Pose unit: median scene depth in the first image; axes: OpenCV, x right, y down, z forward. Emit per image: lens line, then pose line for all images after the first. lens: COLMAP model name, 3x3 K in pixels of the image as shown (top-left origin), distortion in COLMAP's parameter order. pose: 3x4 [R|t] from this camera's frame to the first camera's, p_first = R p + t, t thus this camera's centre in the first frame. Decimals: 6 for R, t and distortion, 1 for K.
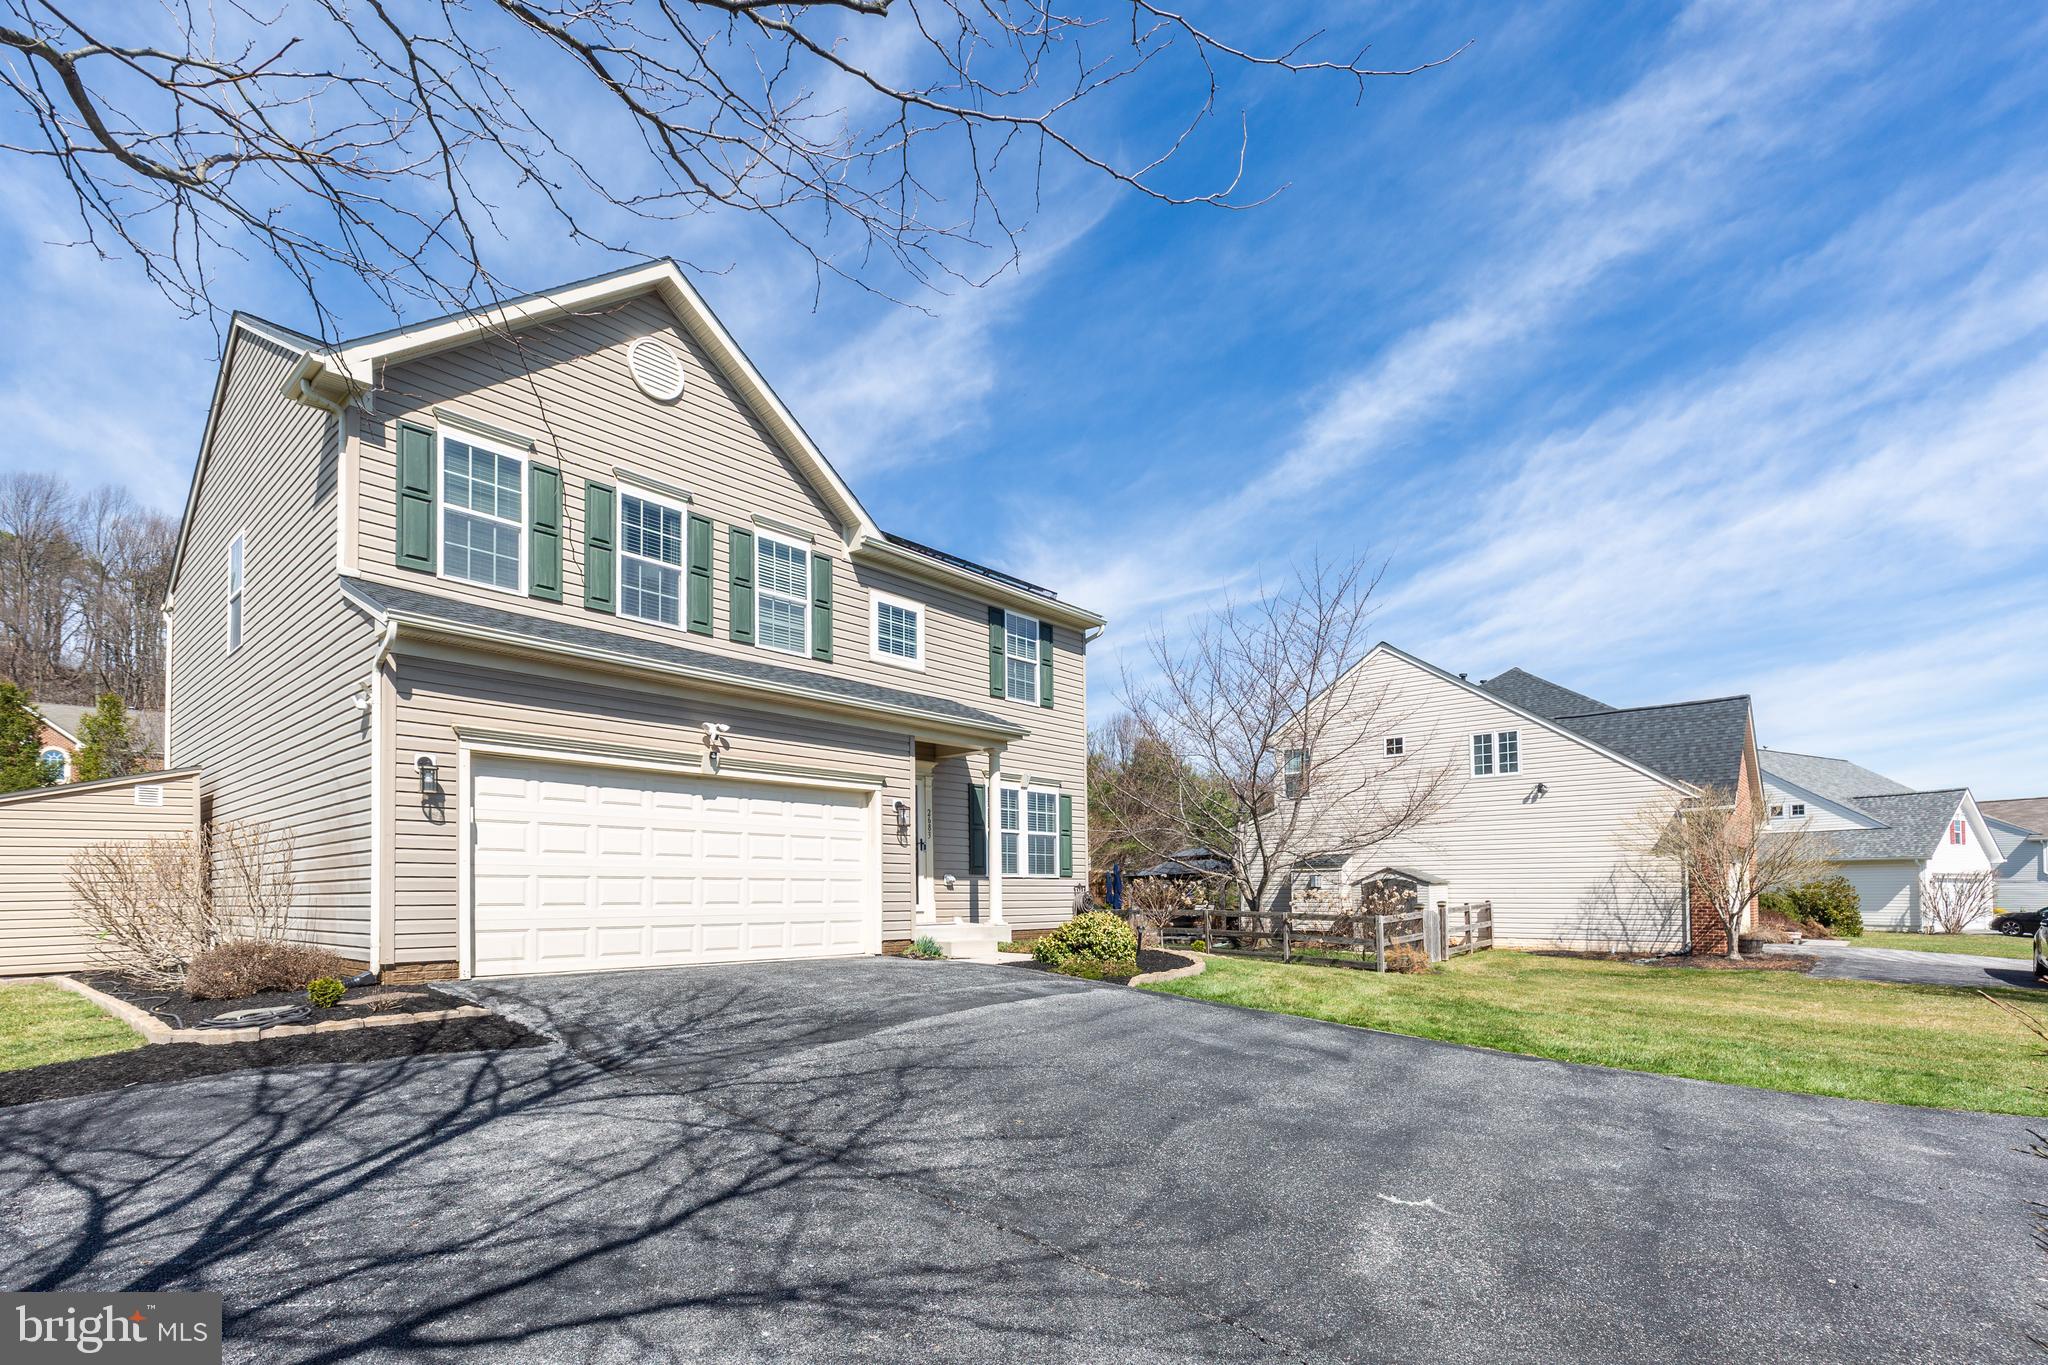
lens RADIAL K [[970.6, 0, 1027.2], [0, 970.6, 819.2], [0, 0, 1]] dist [0.027928, -0.003672]
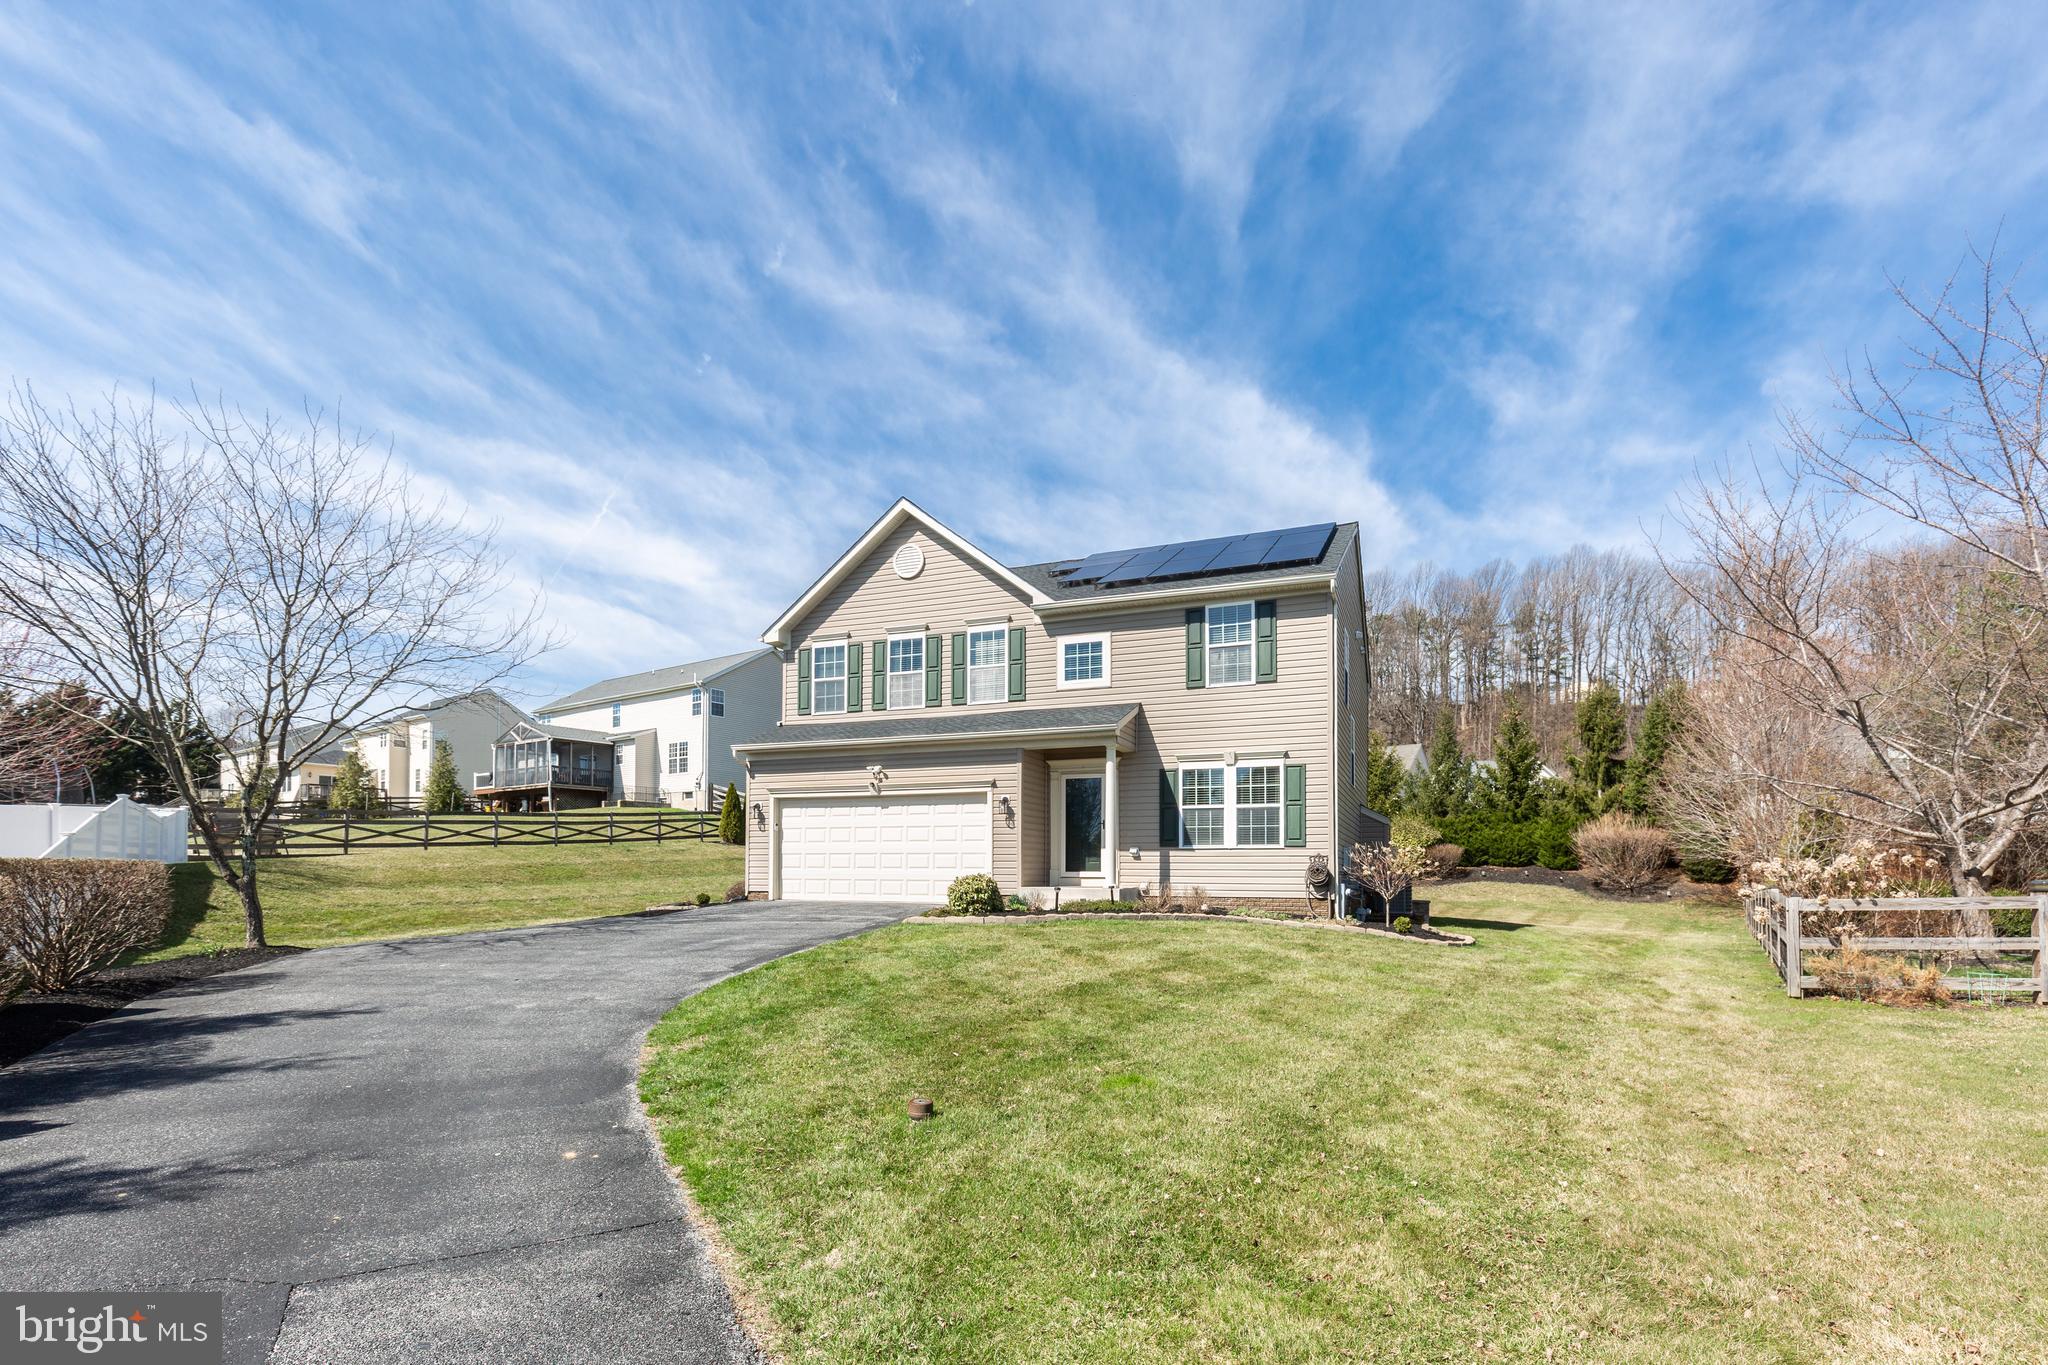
lens RADIAL K [[970.6, 0, 1026.3], [0, 970.6, 841.1], [0, 0, 1]] dist [0.027928, -0.003672]
pose [[0.321292, -0.031250, -0.946465, 1.372620], [0.063752, 0.997902, -0.011307, 0.072402], [0.944832, -0.056706, 0.322610, 0.651160]]
